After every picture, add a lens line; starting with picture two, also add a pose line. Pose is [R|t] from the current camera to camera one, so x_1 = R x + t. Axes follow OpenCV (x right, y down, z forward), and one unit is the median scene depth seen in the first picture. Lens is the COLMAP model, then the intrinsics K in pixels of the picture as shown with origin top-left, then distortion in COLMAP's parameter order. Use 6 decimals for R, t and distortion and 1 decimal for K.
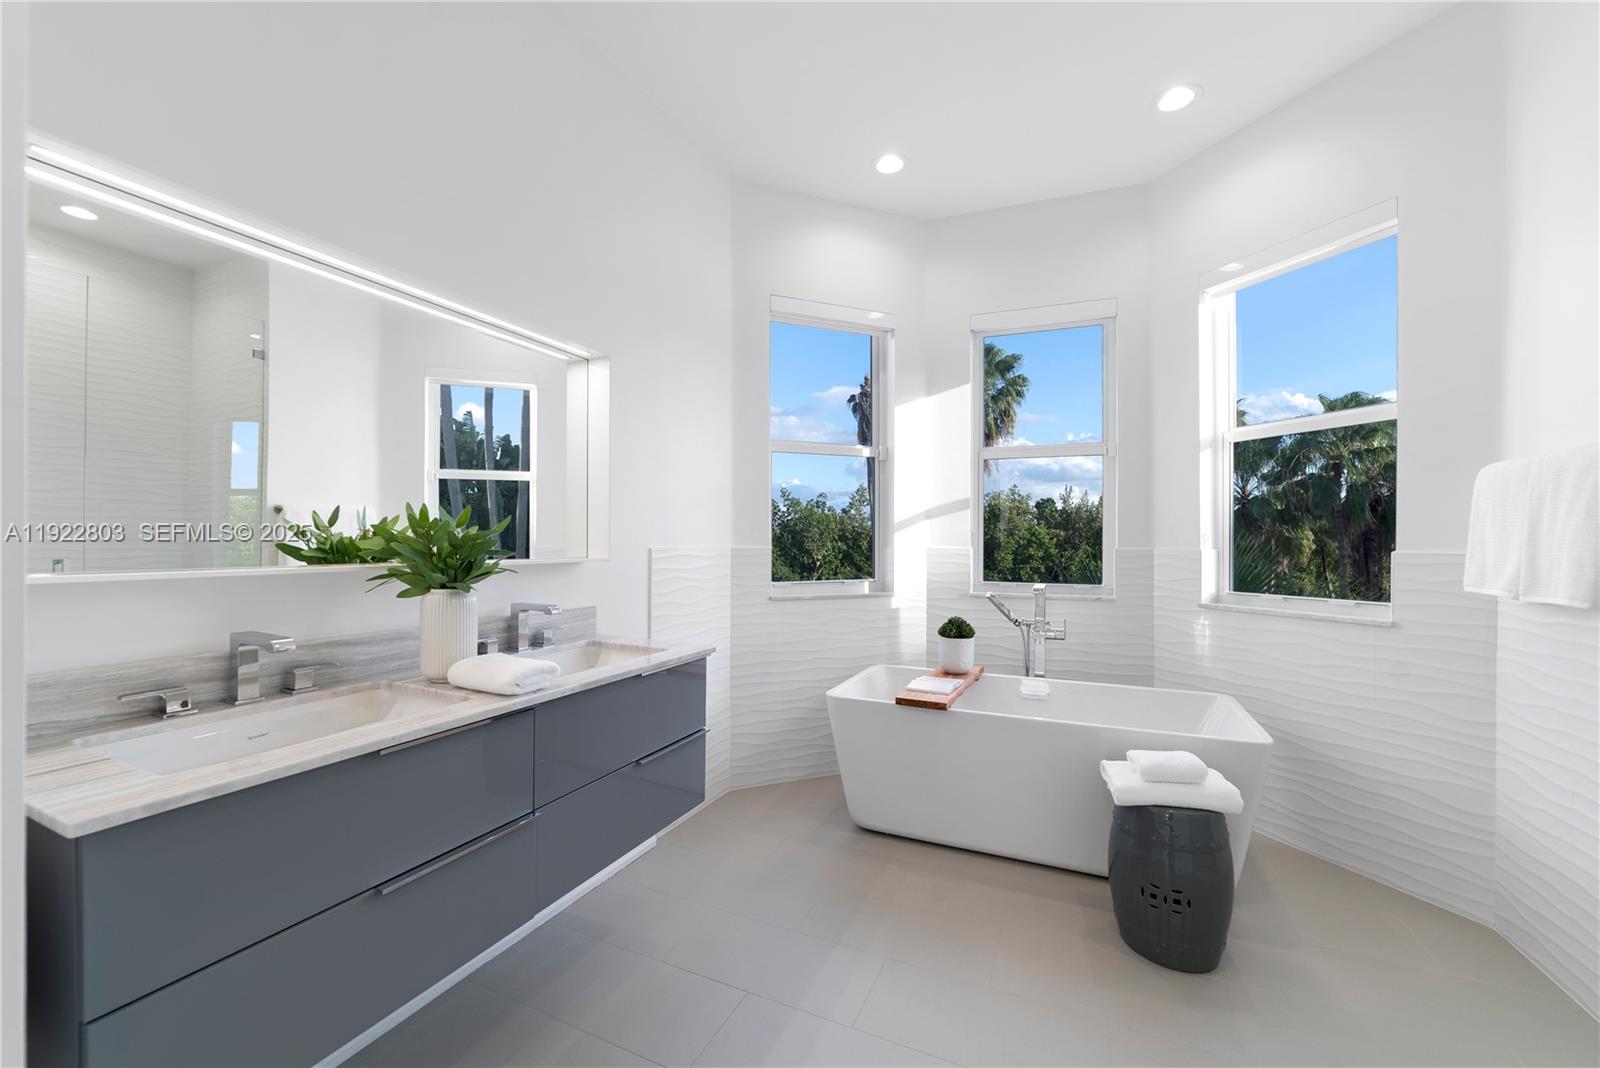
lens RADIAL K [[636.5, 0, 800.0], [0, 636.5, 534.0], [0, 0, 1]] dist [-0.007520, 0.000439]
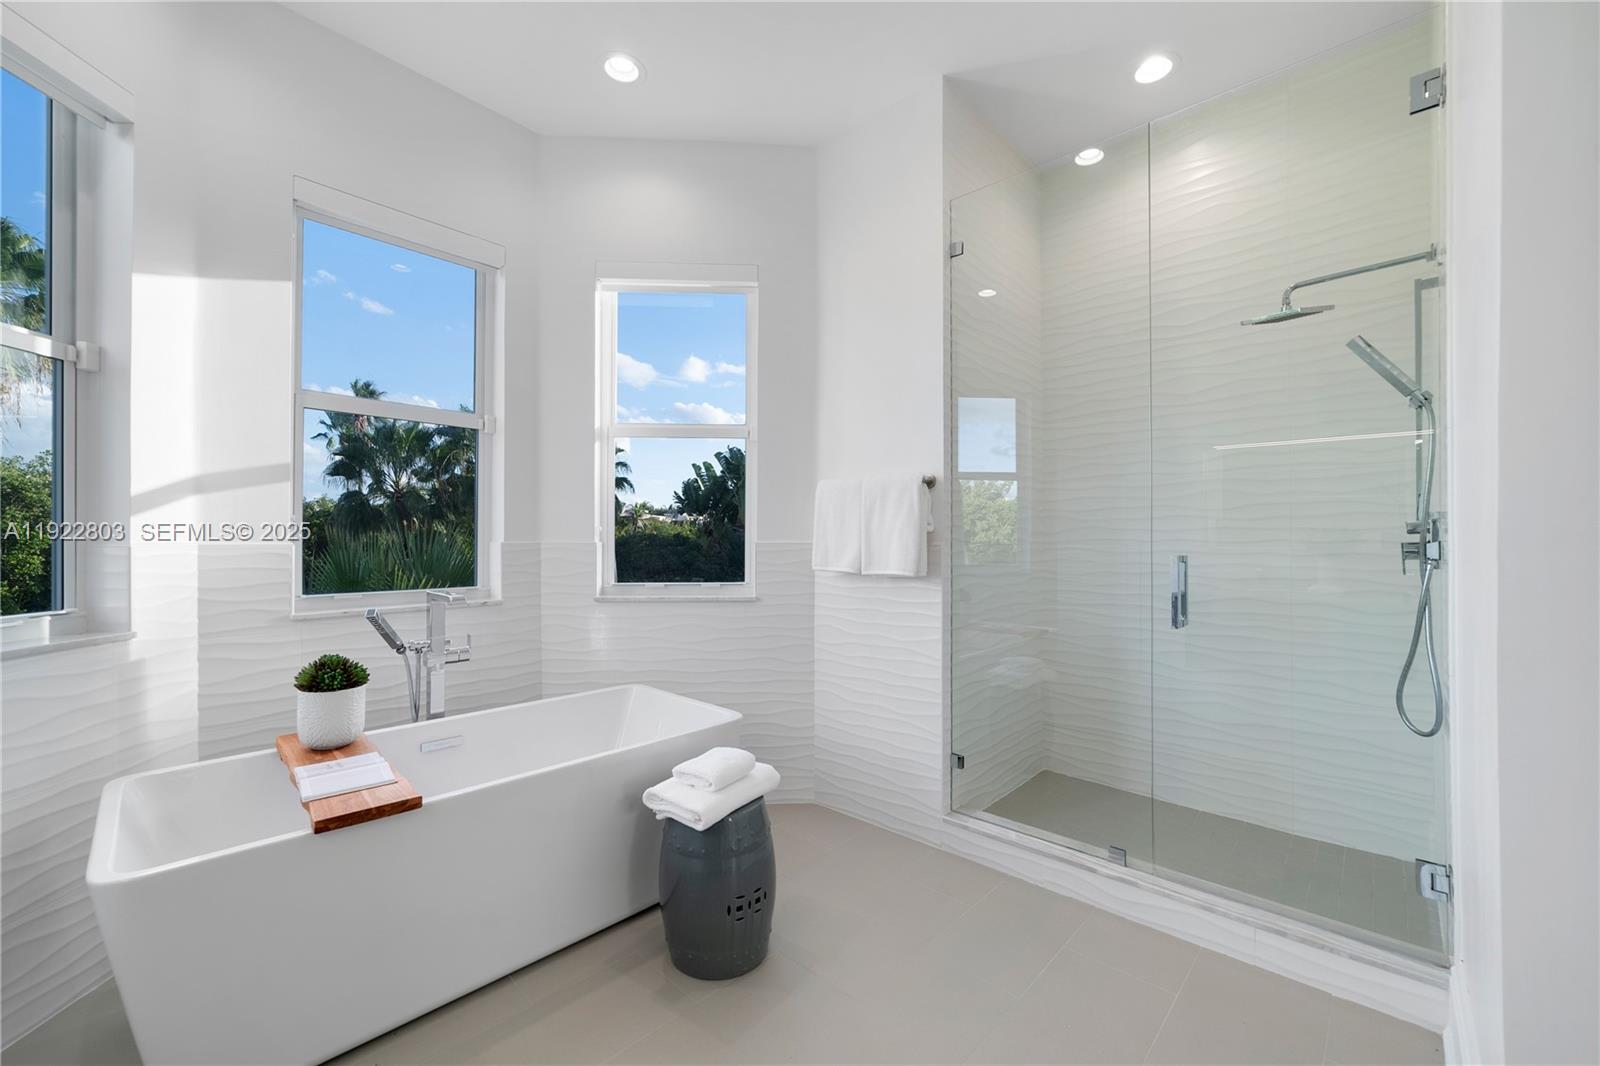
lens RADIAL K [[636.5, 0, 800.0], [0, 636.5, 533.0], [0, 0, 1]] dist [-0.007520, 0.000439]
pose [[0.327895, 0.004038, 0.944705, -0.188397], [-0.011233, 0.999937, -0.000375, 0.007036], [-0.944647, -0.010489, 0.327920, 0.372862]]
